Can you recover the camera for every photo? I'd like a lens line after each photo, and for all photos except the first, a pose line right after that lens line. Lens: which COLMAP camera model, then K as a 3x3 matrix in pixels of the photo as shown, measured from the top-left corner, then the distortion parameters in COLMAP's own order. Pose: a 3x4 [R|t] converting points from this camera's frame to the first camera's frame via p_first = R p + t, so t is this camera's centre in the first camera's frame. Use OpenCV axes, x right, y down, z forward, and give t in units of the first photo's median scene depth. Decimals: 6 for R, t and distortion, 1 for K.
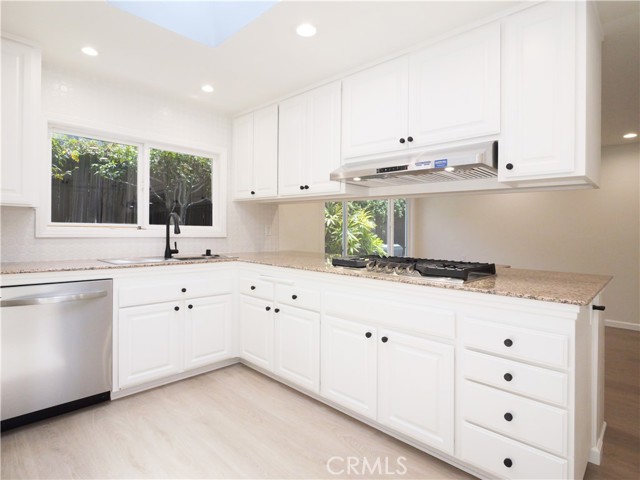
lens RADIAL K [[334.2, 0, 280.3], [0, 334.2, 217.5], [0, 0, 1]] dist [-0.002267, 0.000271]
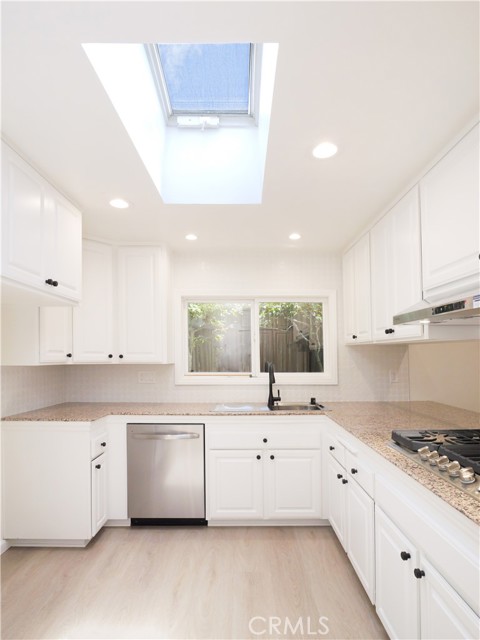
lens RADIAL K [[325.6, 0, 239.3], [0, 325.6, 346.6], [0, 0, 1]] dist [-0.002134, 0.000251]
pose [[0.747445, -0.047161, -0.662647, 0.311551], [0.044760, 0.998785, -0.020597, -0.052597], [0.662814, -0.014264, 0.748648, 0.179287]]
